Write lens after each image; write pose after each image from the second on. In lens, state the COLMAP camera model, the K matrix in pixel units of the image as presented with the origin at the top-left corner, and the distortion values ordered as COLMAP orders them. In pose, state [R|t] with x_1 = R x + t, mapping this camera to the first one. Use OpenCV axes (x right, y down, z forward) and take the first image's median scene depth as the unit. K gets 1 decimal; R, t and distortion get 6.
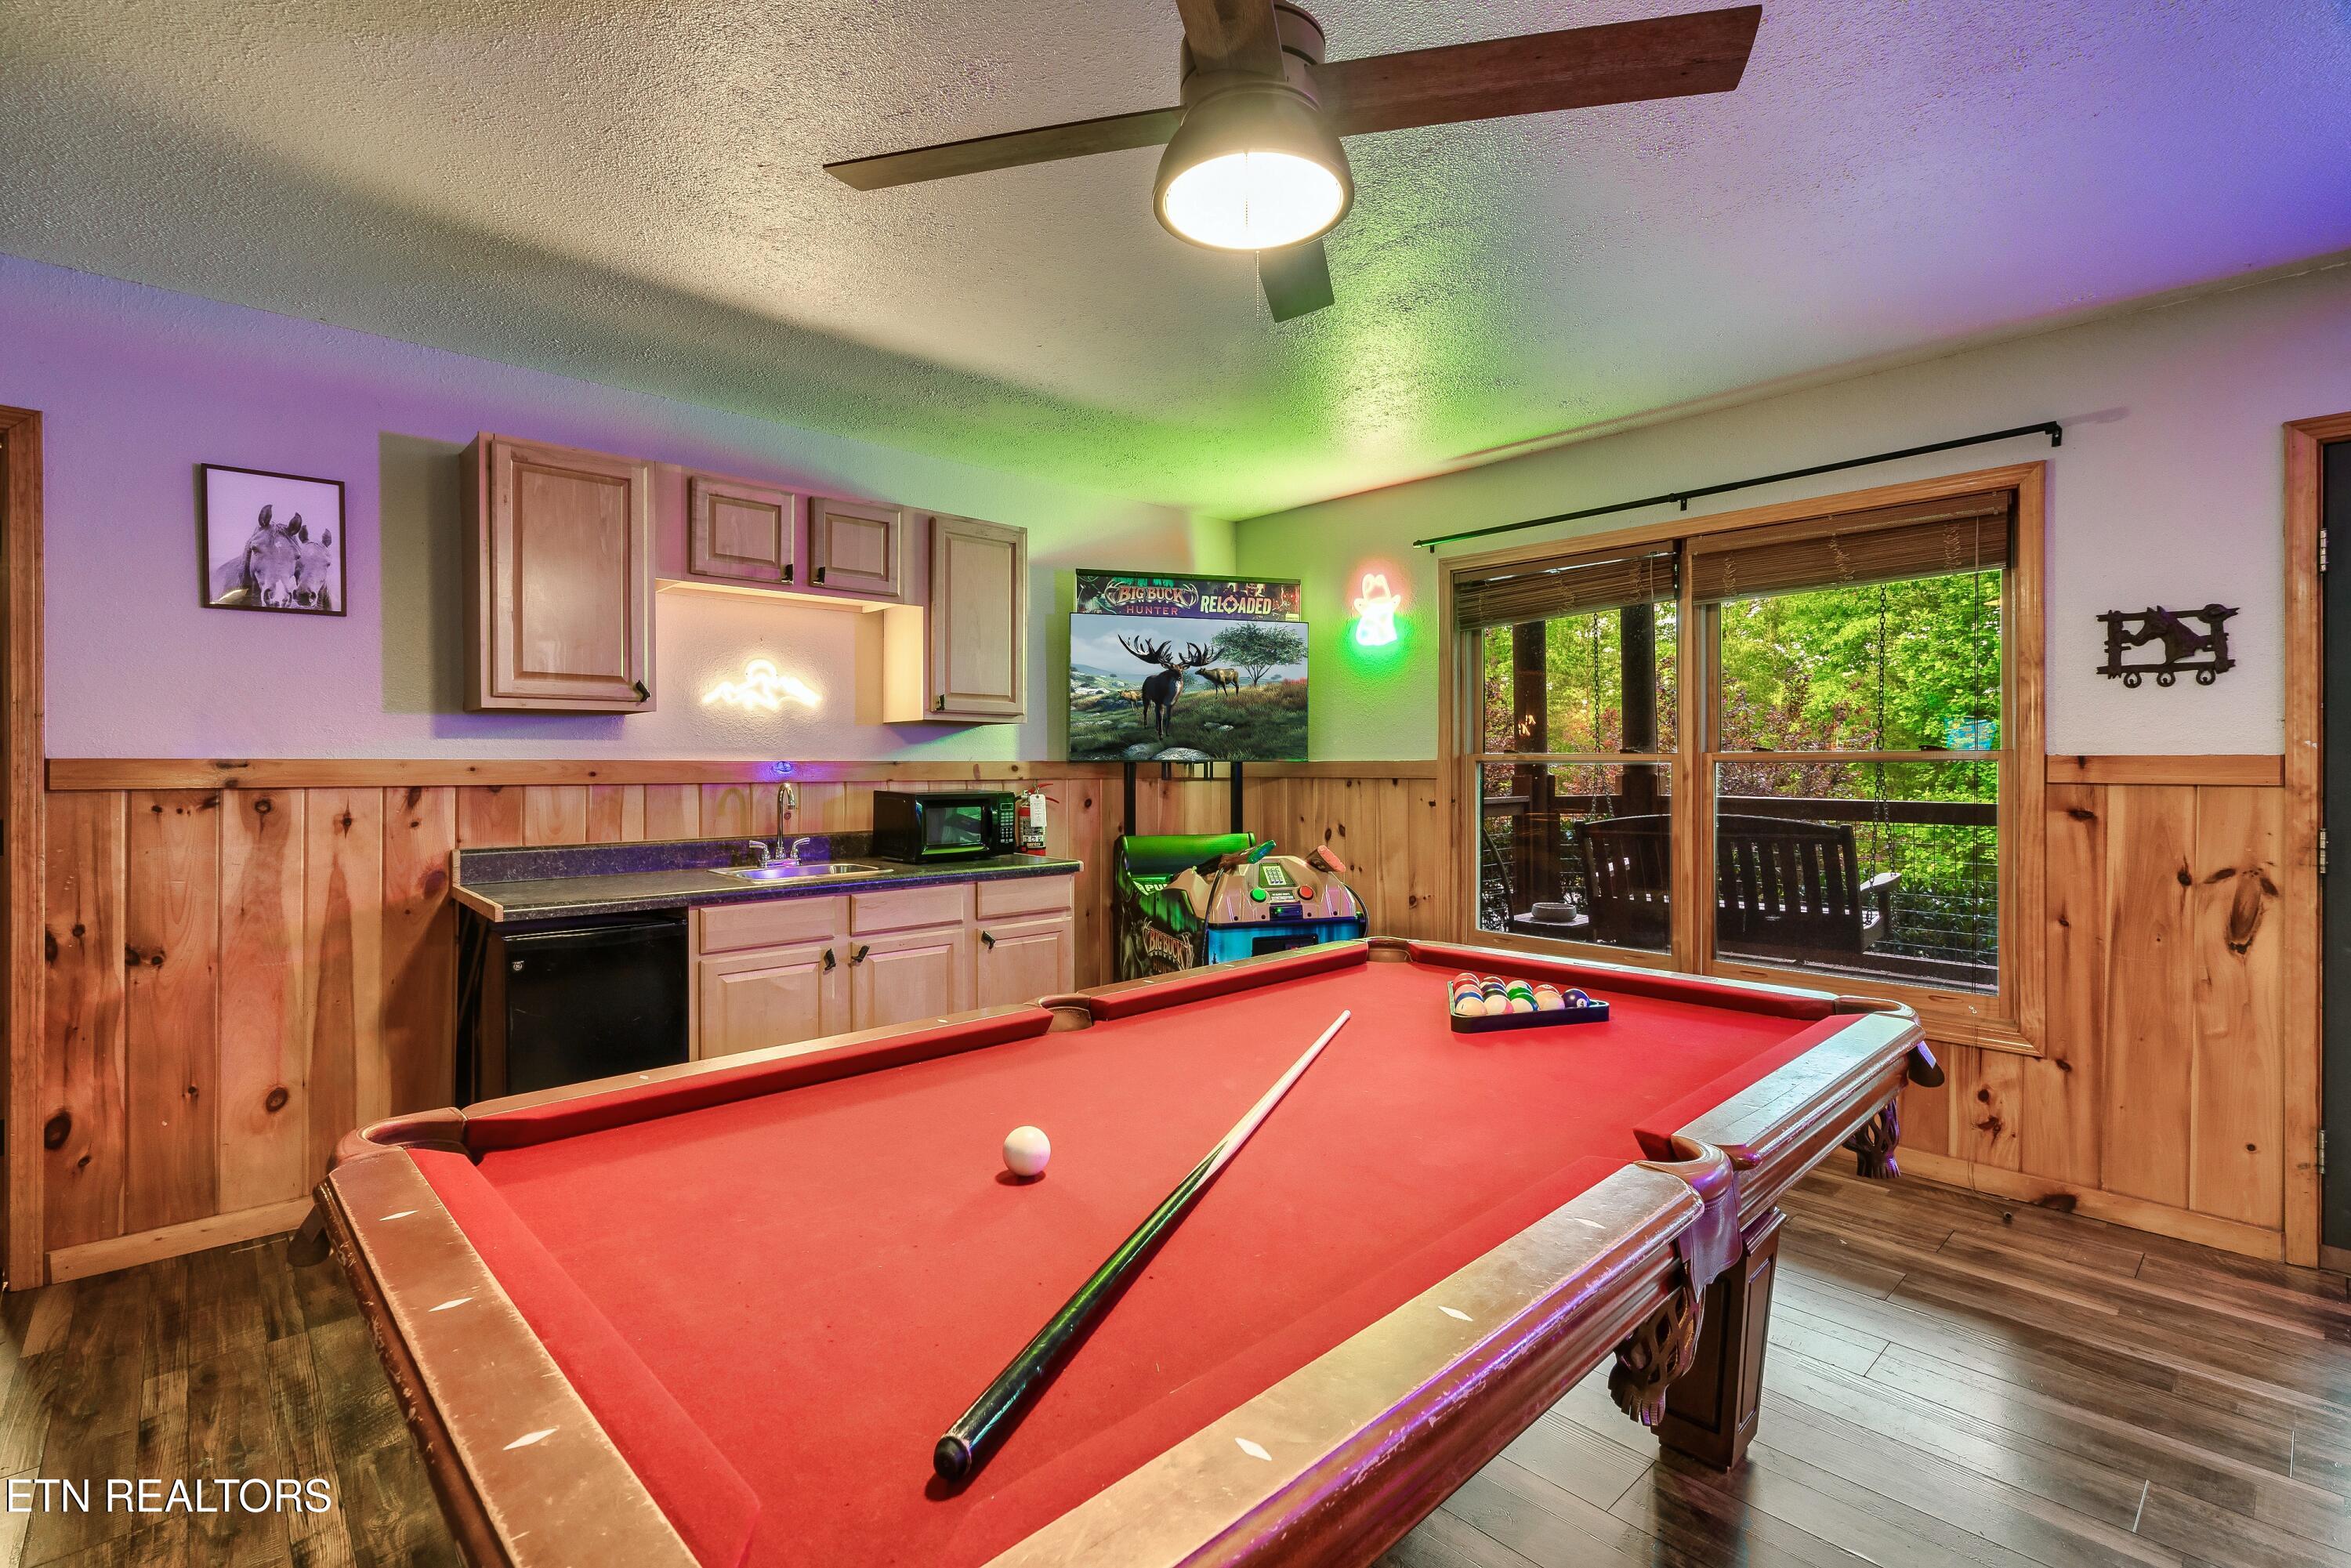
lens RADIAL K [[1068.9, 0, 1196.9], [0, 1068.9, 772.1], [0, 0, 1]] dist [0.001714, 0.001193]
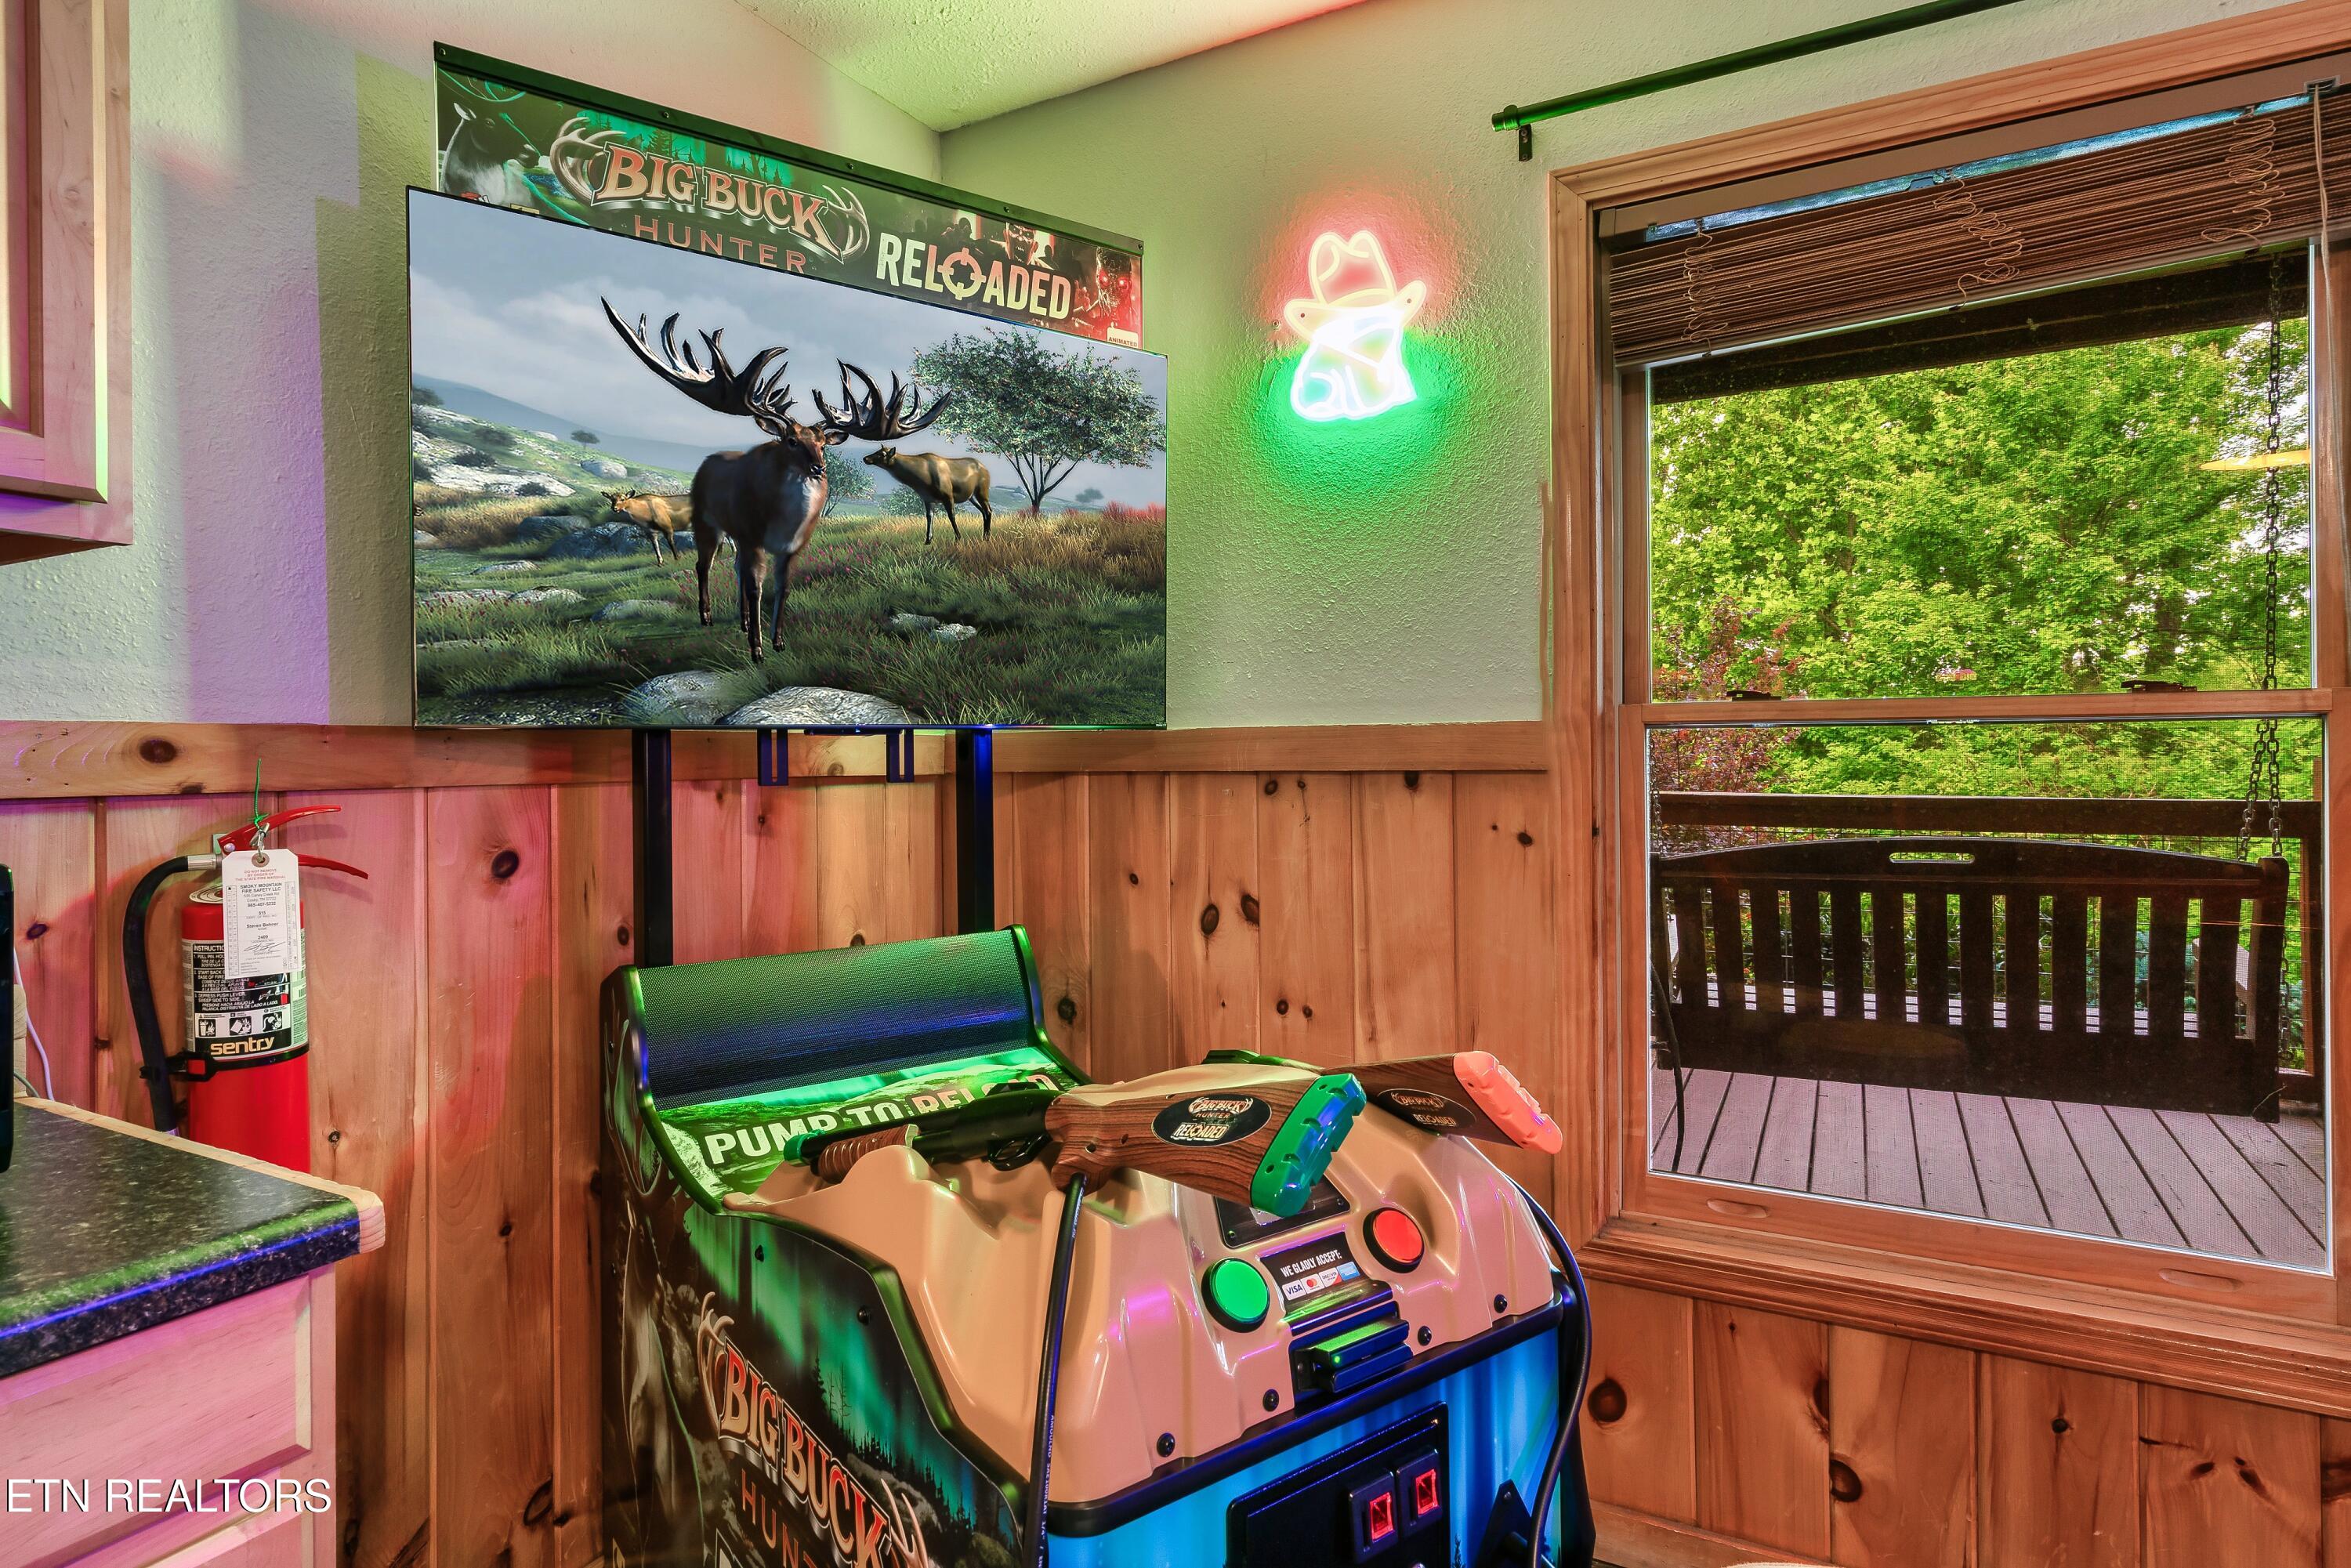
lens RADIAL K [[1249.9, 0, 1169.8], [0, 1249.9, 753.0], [0, 0, 1]] dist [0.028308, -0.000200]
pose [[0.951831, -0.007399, 0.306535, -0.030774], [0.008731, 0.999957, -0.002972, -0.000551], [-0.306499, 0.005505, 0.951855, 0.601159]]
